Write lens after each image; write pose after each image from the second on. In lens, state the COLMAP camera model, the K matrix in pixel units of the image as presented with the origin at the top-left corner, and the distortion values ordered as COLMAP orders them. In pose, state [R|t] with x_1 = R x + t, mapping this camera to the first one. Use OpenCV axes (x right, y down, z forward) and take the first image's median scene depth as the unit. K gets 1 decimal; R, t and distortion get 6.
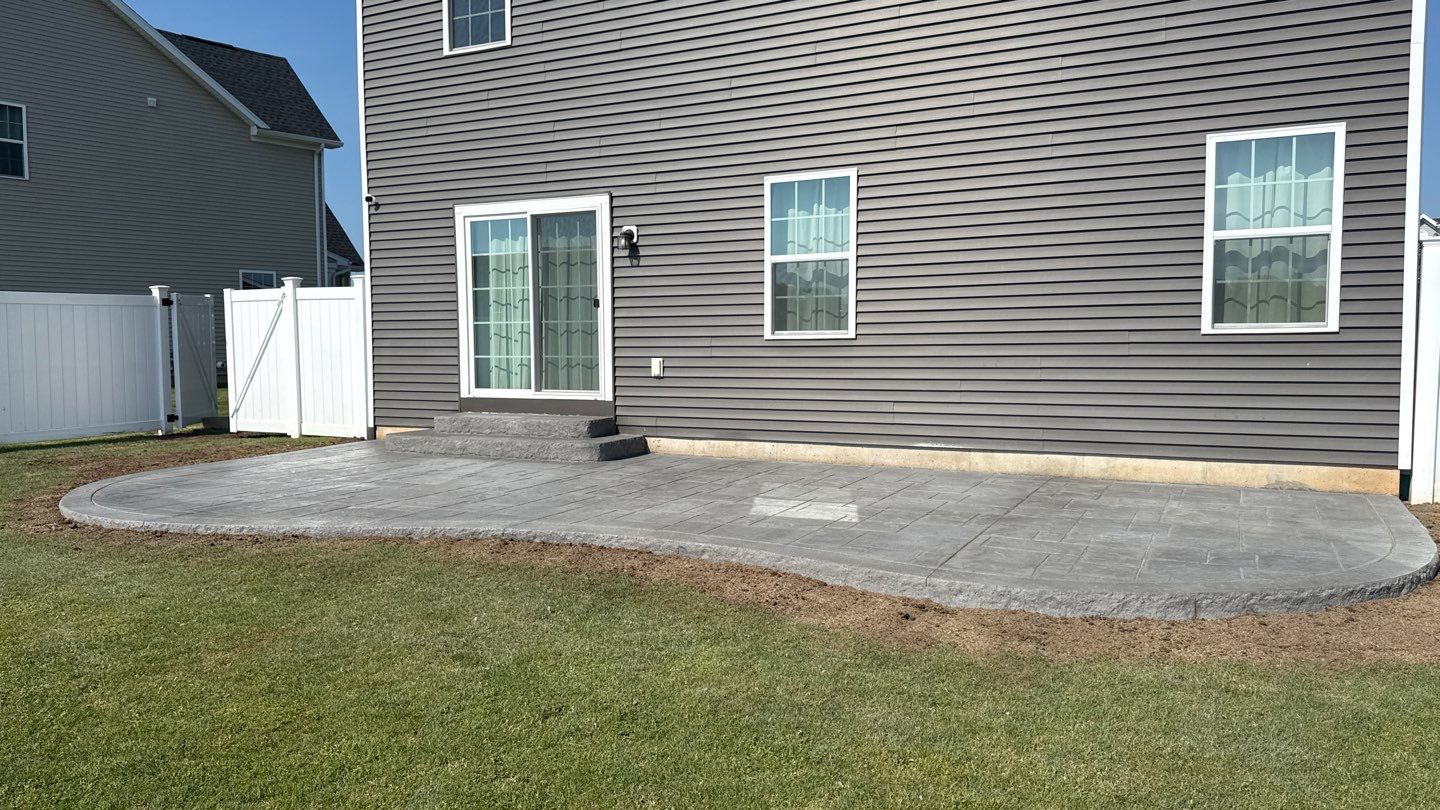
lens RADIAL K [[1019.7, 0, 720.9], [0, 1019.7, 402.5], [0, 0, 1]] dist [0.077923, -0.113754]
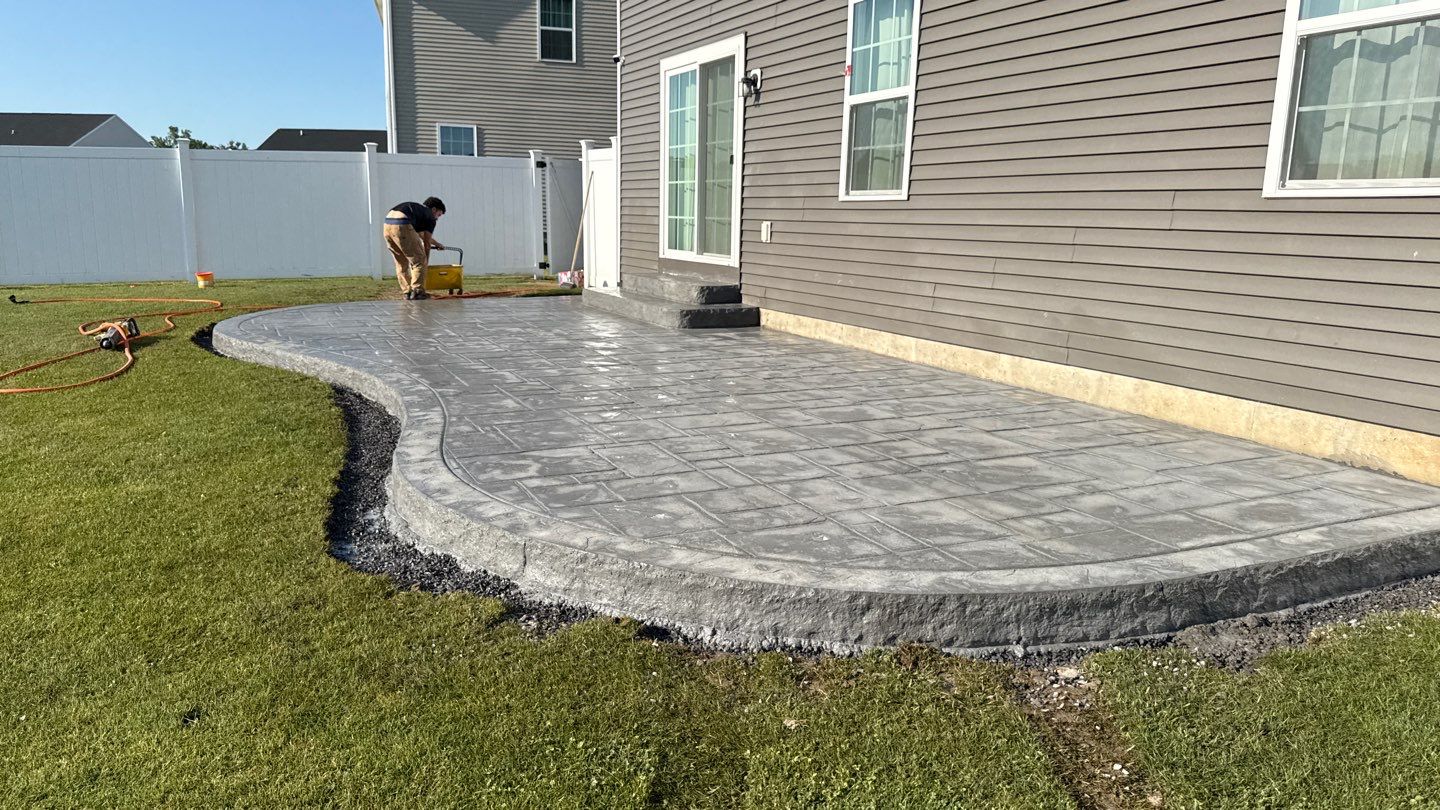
lens RADIAL K [[1019.7, 0, 715.6], [0, 1019.7, 423.6], [0, 0, 1]] dist [0.077923, -0.113754]
pose [[0.790890, 0.146120, -0.594257, 0.462687], [-0.061200, 0.985093, 0.160770, -0.009725], [0.608890, -0.090783, 0.788043, 0.239915]]
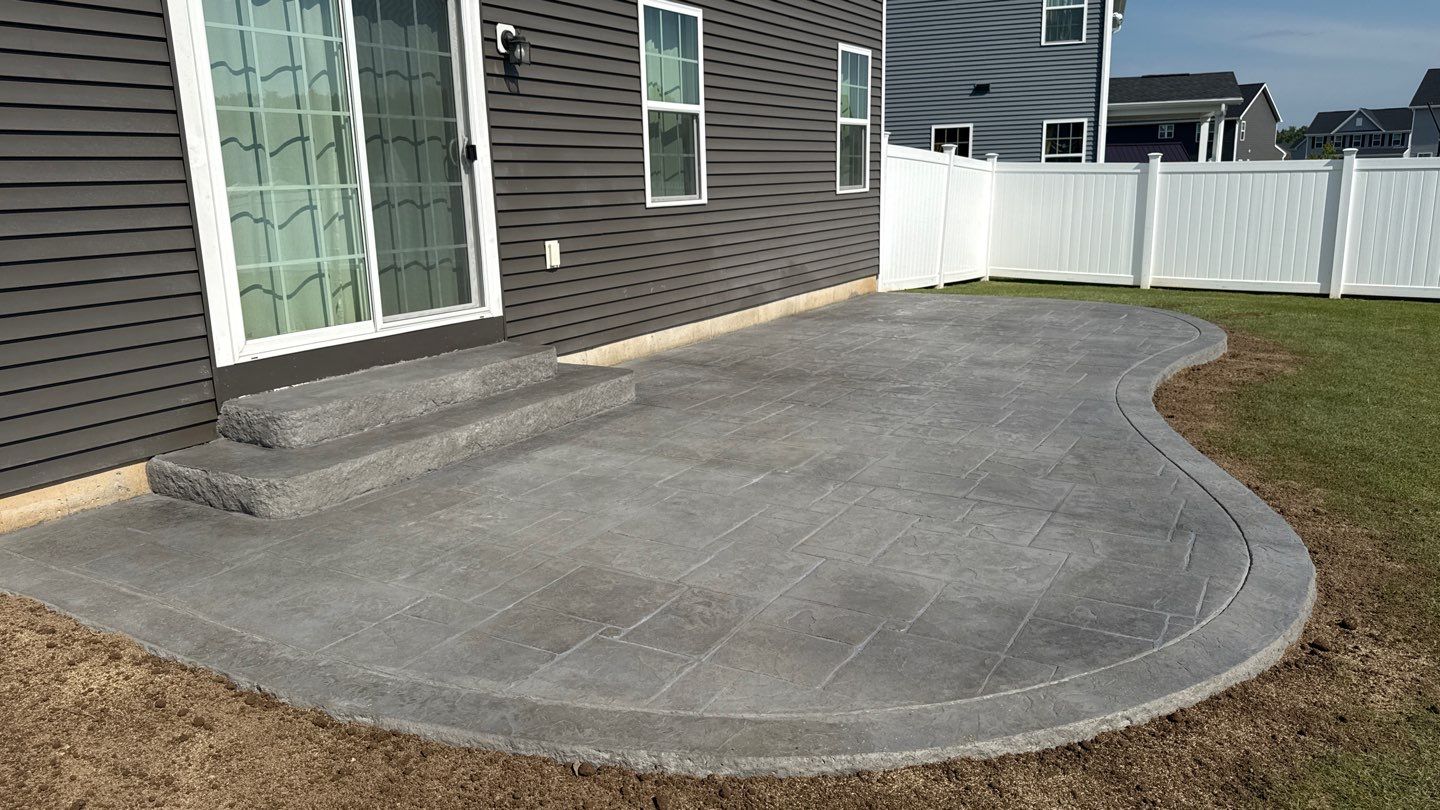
lens RADIAL K [[1019.7, 0, 732.0], [0, 1019.7, 407.4], [0, 0, 1]] dist [0.077923, -0.113754]
pose [[0.042841, -0.215248, 0.975619, -0.734283], [0.076643, 0.974346, 0.211601, -0.069430], [-0.996138, 0.065709, 0.058239, 0.843191]]
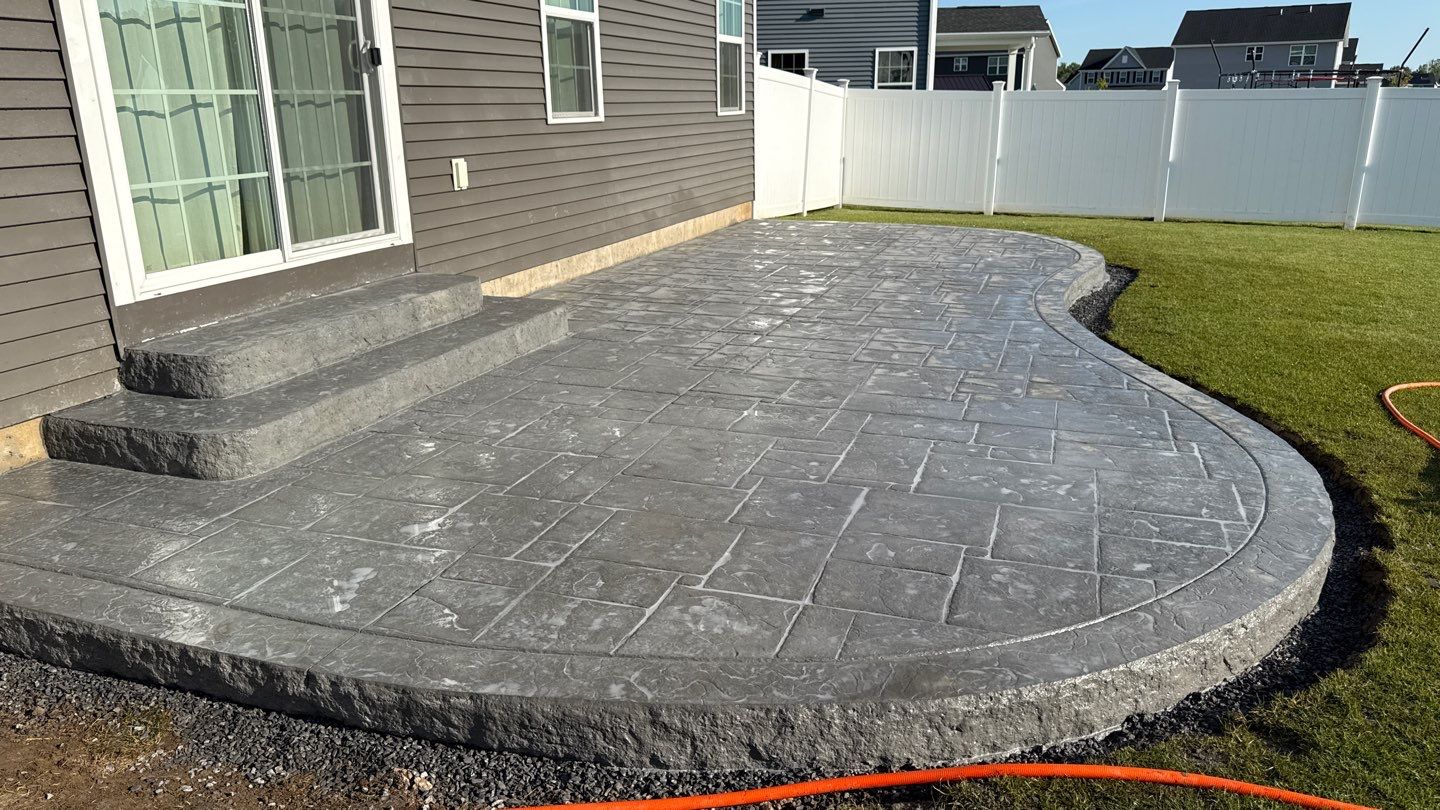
lens RADIAL K [[1019.7, 0, 751.7], [0, 1019.7, 410.2], [0, 0, 1]] dist [0.077923, -0.113754]
pose [[-0.161451, -0.278329, 0.946819, -0.706254], [0.062479, 0.954599, 0.291270, -0.067524], [-0.984901, 0.106182, -0.136731, 0.921121]]
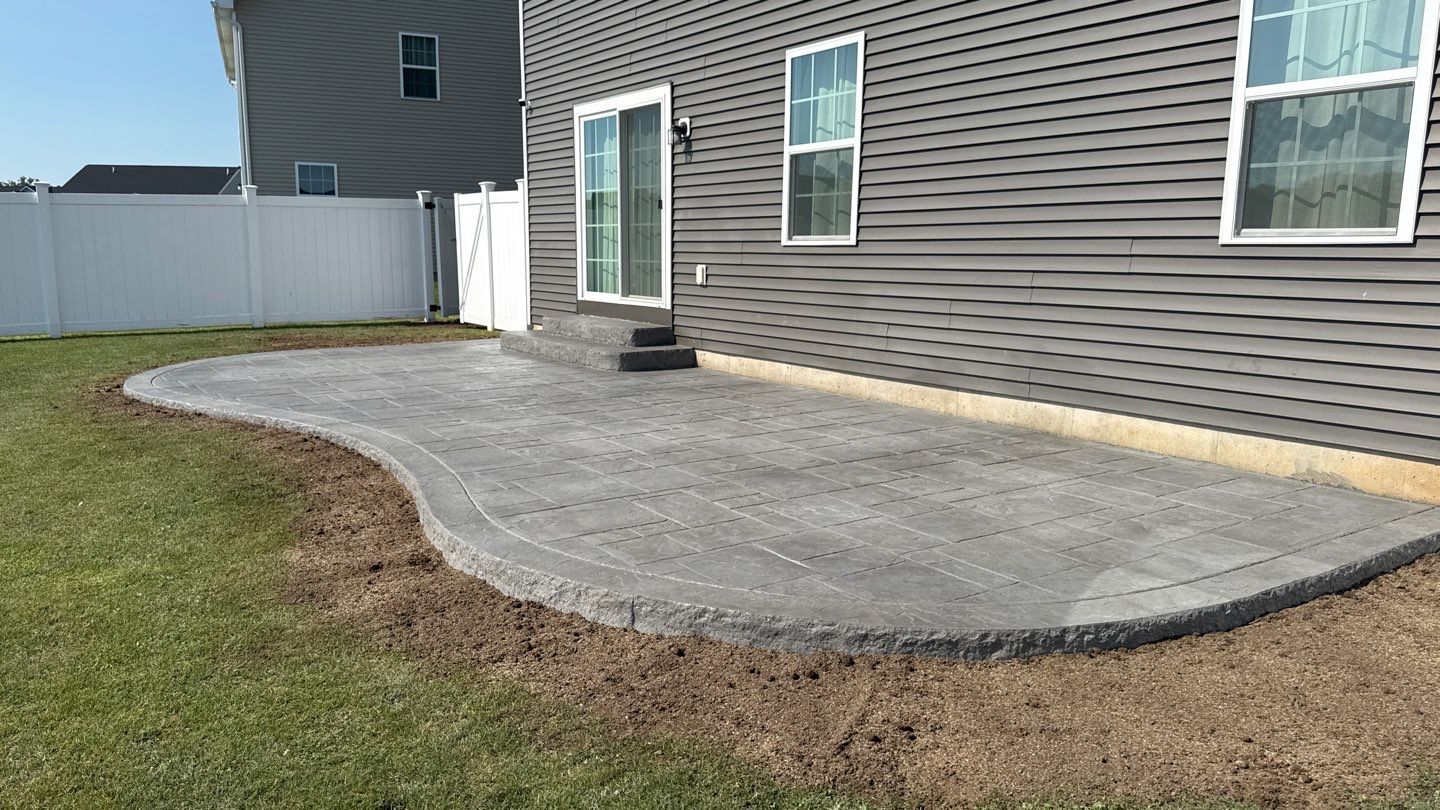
lens RADIAL K [[1019.7, 0, 720.1], [0, 1019.7, 416.7], [0, 0, 1]] dist [0.077923, -0.113754]
pose [[0.878170, 0.092563, -0.469307, 0.395666], [-0.043305, 0.992454, 0.114713, -0.013552], [0.476384, -0.080414, 0.875553, 0.186075]]
